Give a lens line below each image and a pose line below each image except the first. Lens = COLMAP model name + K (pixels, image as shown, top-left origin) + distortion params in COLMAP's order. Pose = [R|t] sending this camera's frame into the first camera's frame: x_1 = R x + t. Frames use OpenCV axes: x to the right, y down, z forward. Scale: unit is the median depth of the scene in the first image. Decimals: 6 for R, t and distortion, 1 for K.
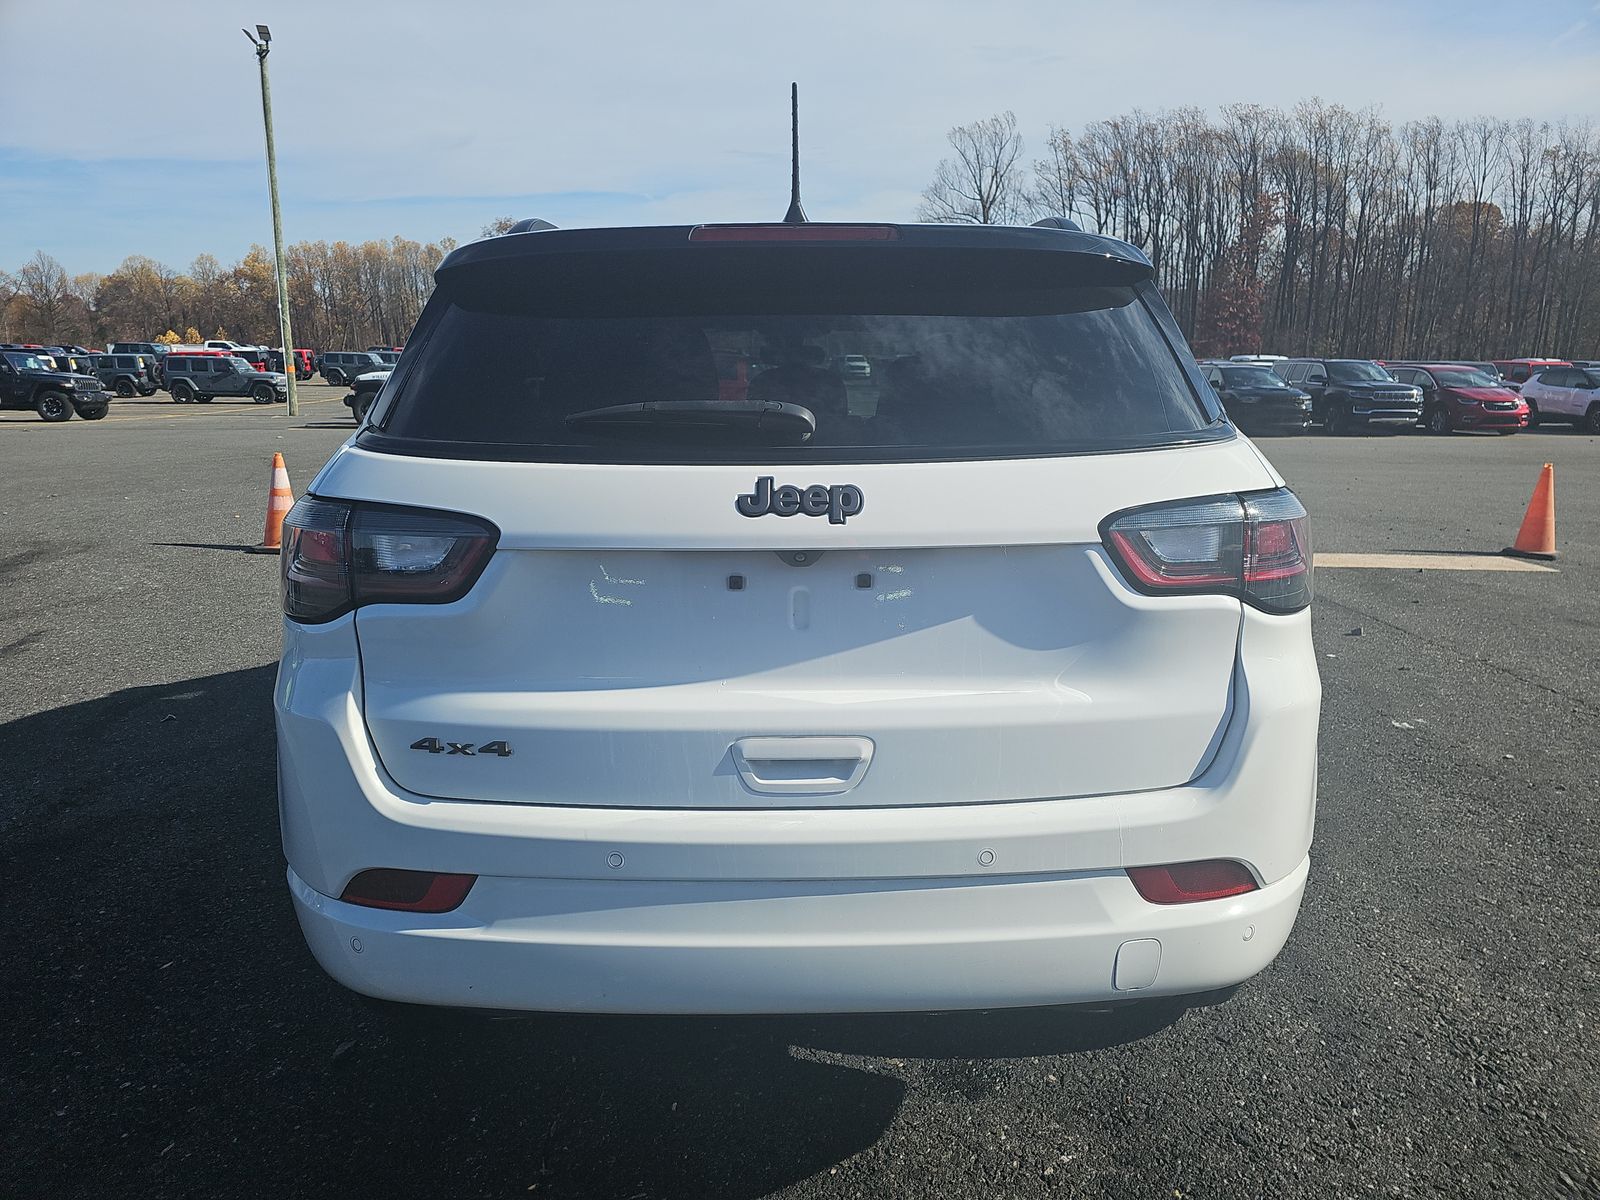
lens RADIAL K [[1081.8, 0, 774.8], [0, 1081.8, 597.9], [0, 0, 1]] dist [0.062298, -0.057791]
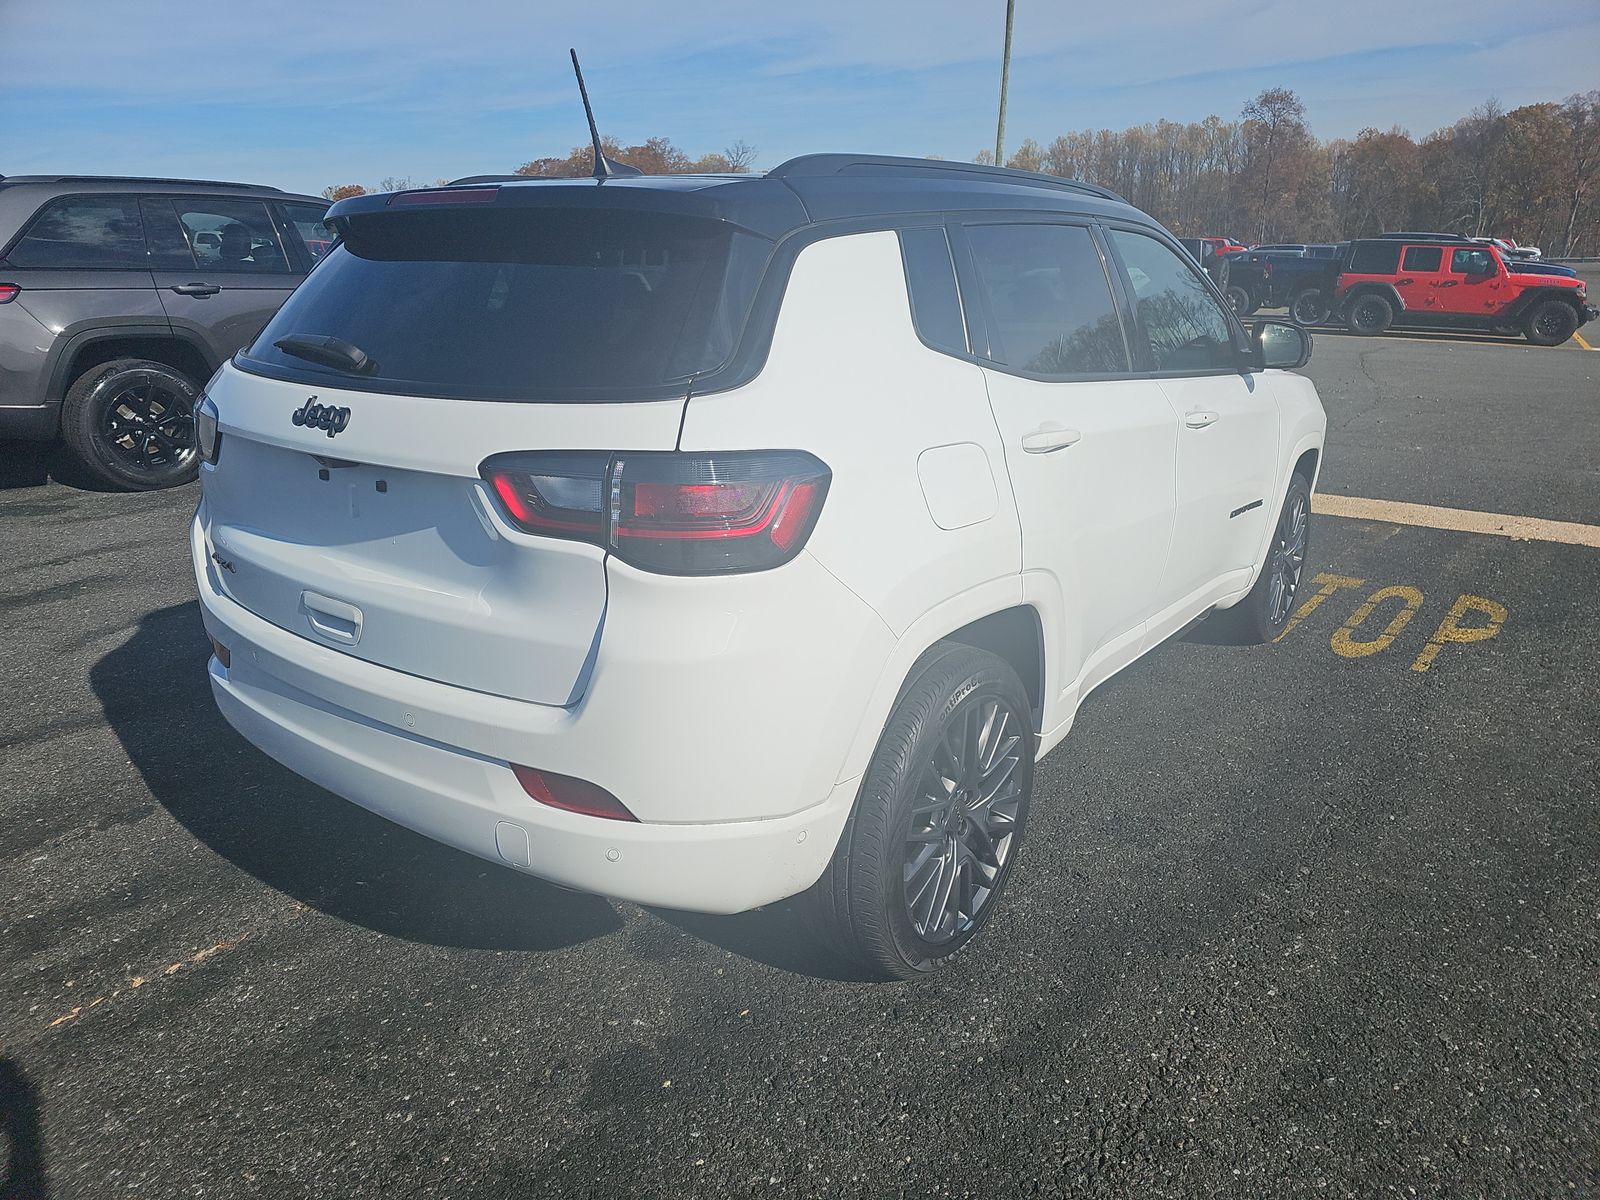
lens RADIAL K [[1020.8, 0, 767.6], [0, 1020.8, 601.4], [0, 0, 1]] dist [0.044055, -0.001273]
pose [[0.806758, 0.193797, -0.558198, 1.112965], [-0.128165, 0.979588, 0.154860, -0.124501], [0.576815, -0.053393, 0.815128, 0.273947]]
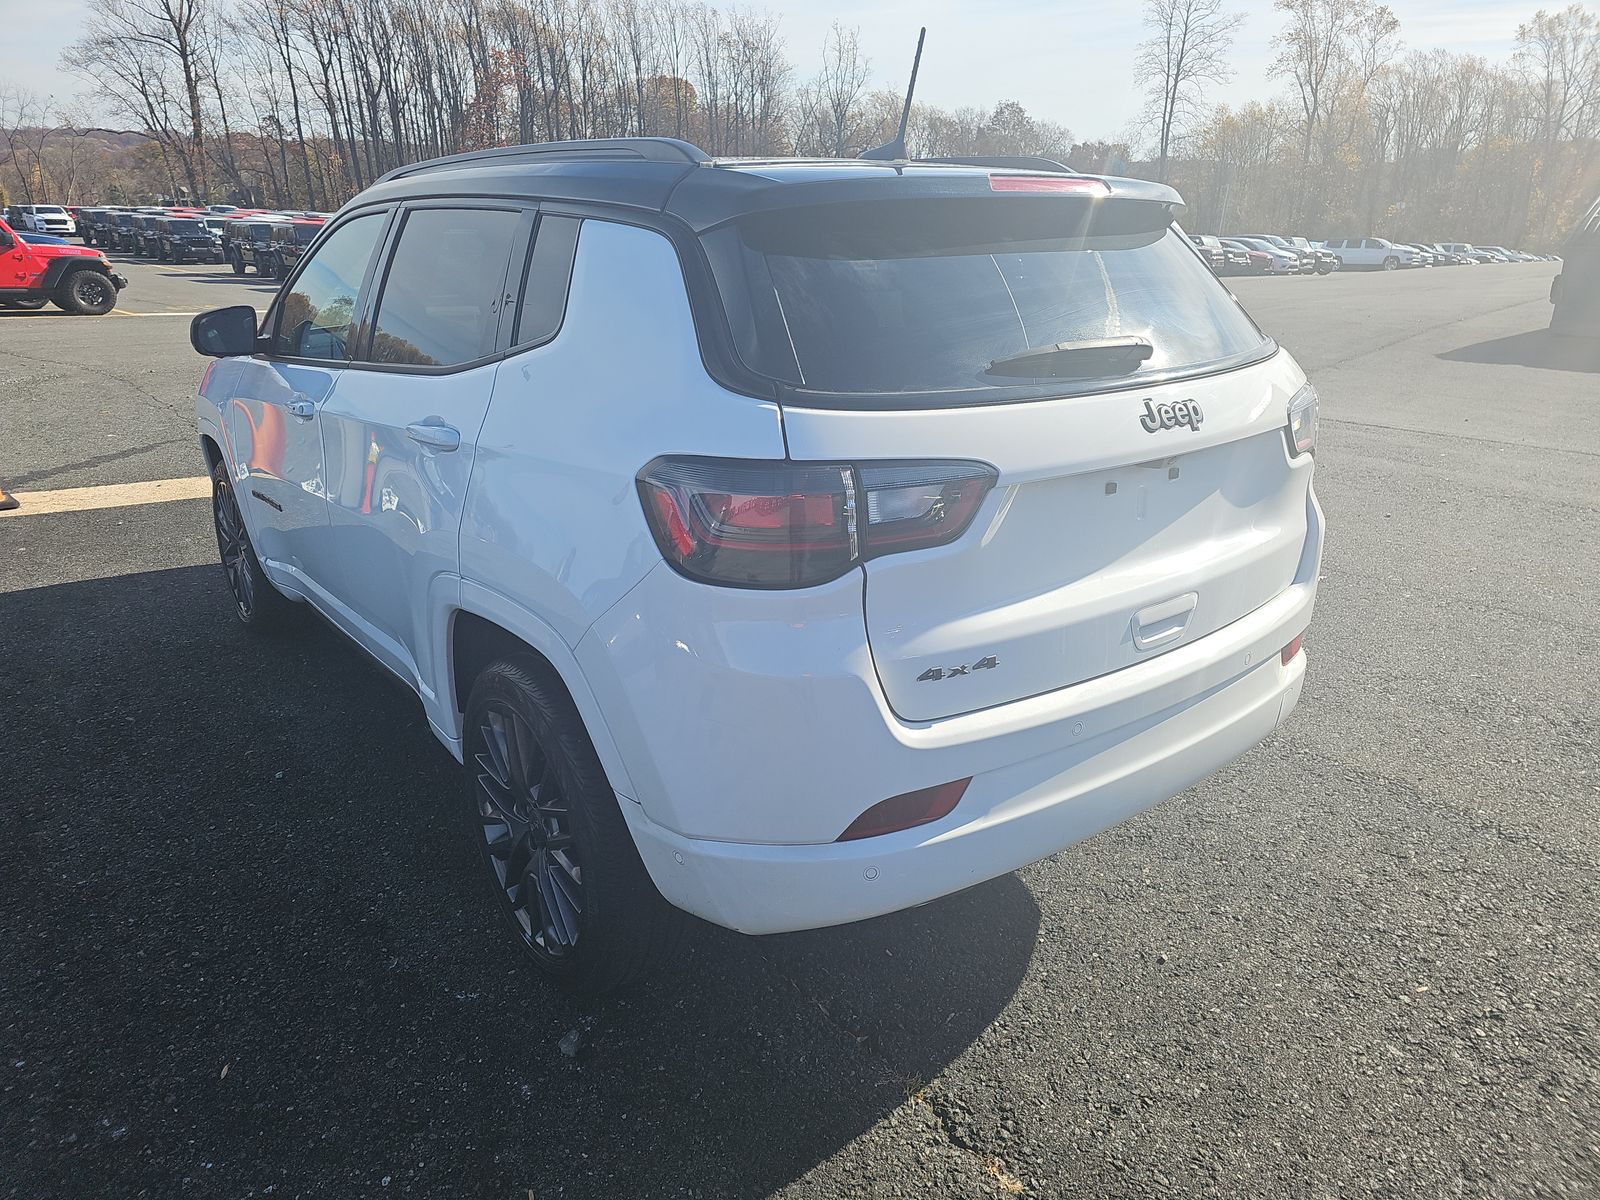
lens RADIAL K [[1081.8, 0, 774.8], [0, 1081.8, 597.9], [0, 0, 1]] dist [0.062298, -0.057791]
pose [[0.800805, -0.189375, 0.568197, -1.042754], [0.119869, 0.980178, 0.157745, -0.129969], [-0.586807, -0.058214, 0.807631, 0.218489]]
